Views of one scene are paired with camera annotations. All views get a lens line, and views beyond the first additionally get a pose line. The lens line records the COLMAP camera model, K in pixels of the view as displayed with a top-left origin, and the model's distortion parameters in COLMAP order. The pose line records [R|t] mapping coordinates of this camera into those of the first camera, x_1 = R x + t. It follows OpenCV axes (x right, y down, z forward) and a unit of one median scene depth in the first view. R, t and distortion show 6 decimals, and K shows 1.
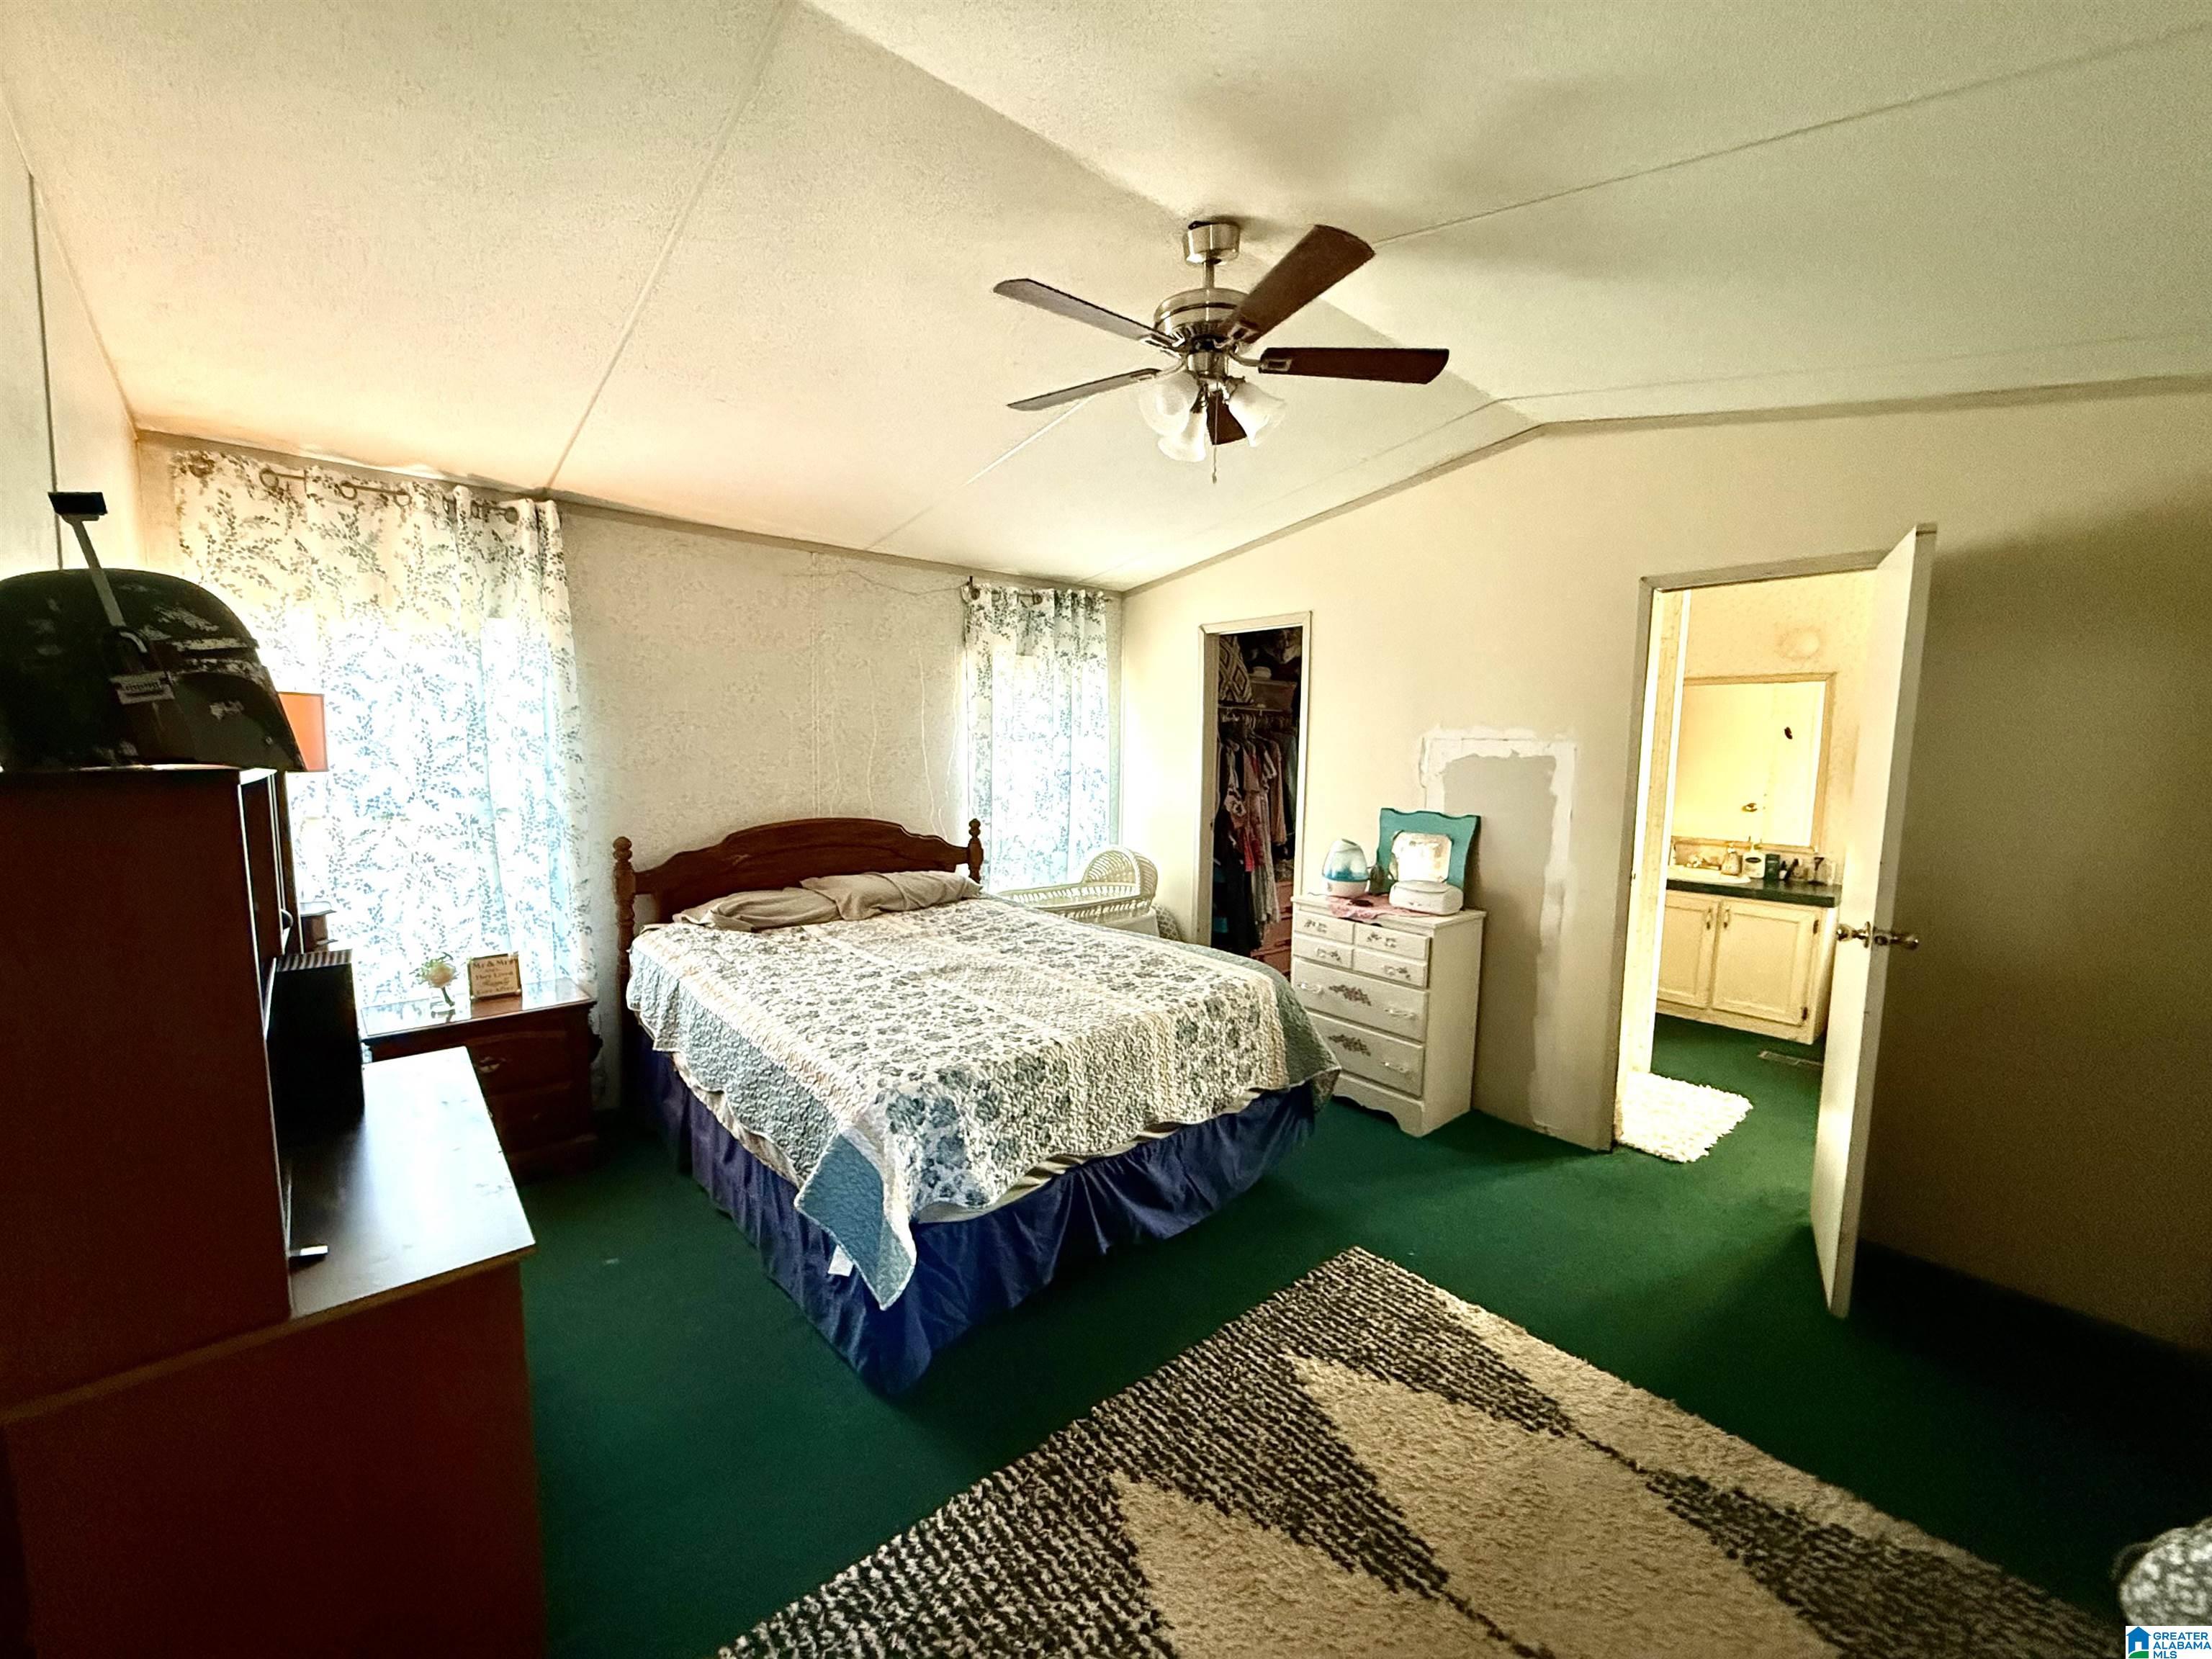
lens RADIAL K [[878.3, 0, 1095.7], [0, 878.3, 831.0], [0, 0, 1]] dist [0.001638, 0.000109]
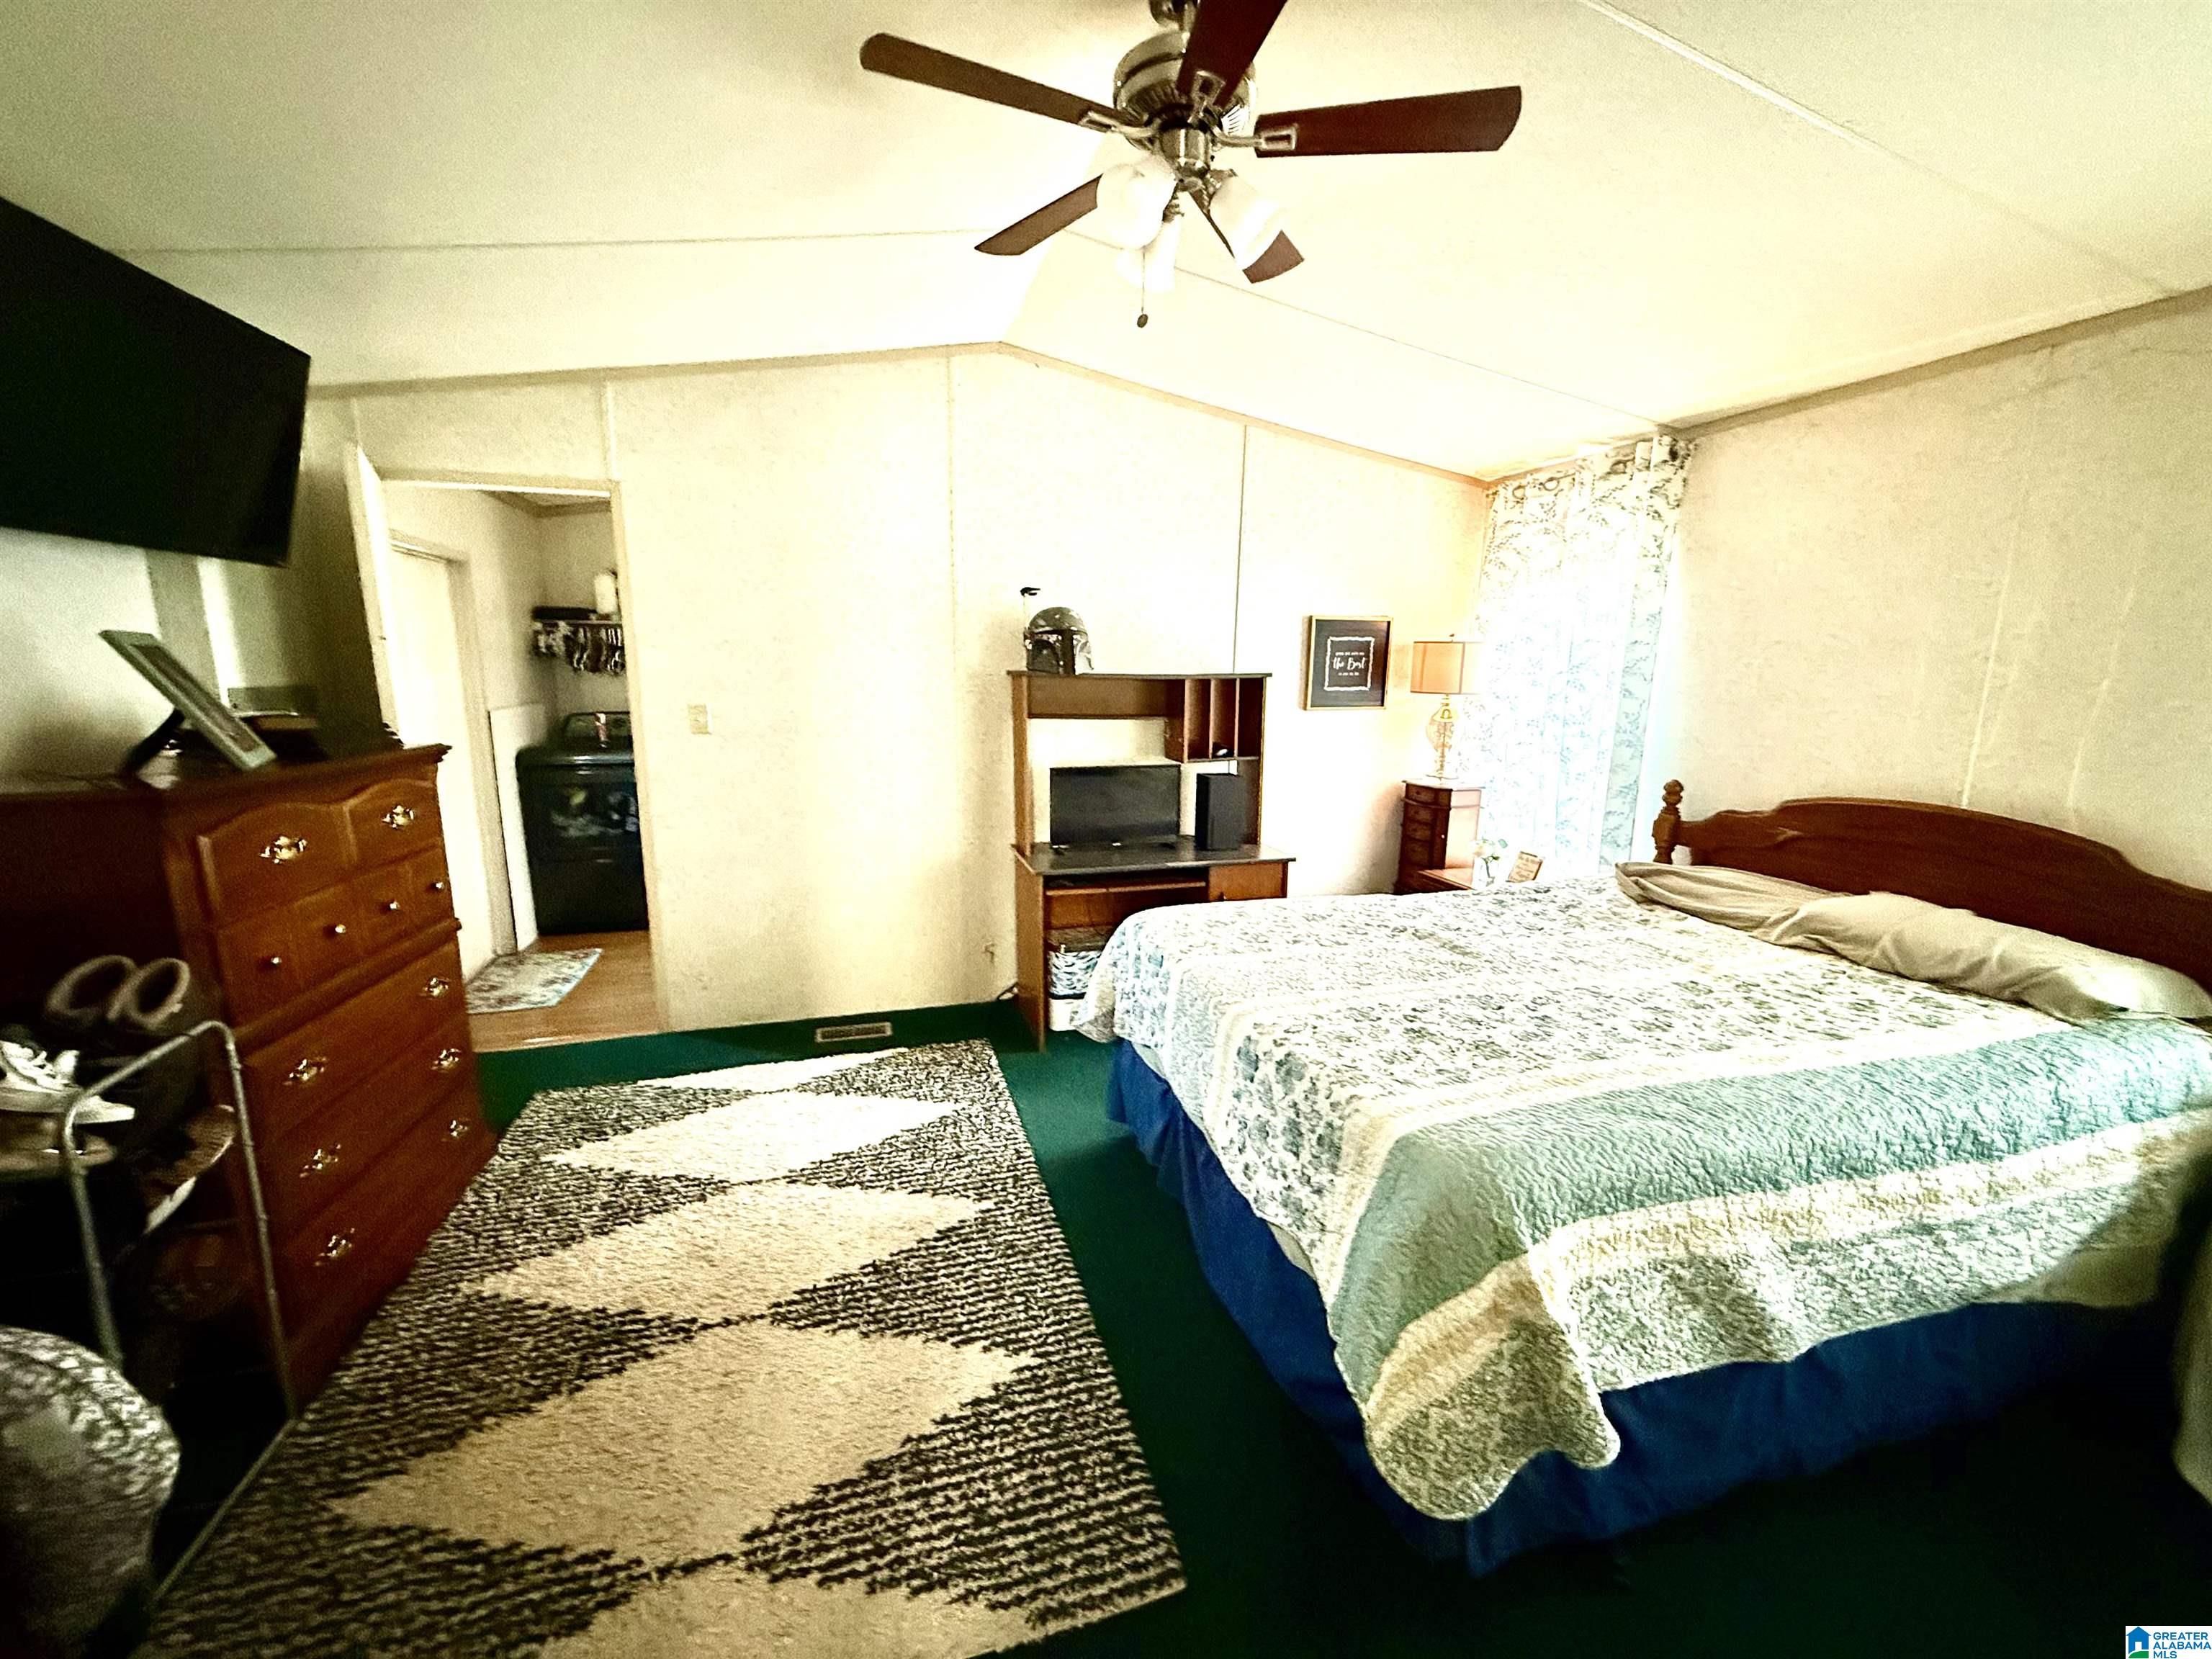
lens RADIAL K [[878.3, 0, 1100.3], [0, 878.3, 827.8], [0, 0, 1]] dist [0.001638, 0.000109]
pose [[-0.420632, 0.144681, -0.895621, 0.928862], [-0.118659, 0.969948, 0.212417, -0.115201], [0.899438, 0.195623, -0.390823, 1.351678]]
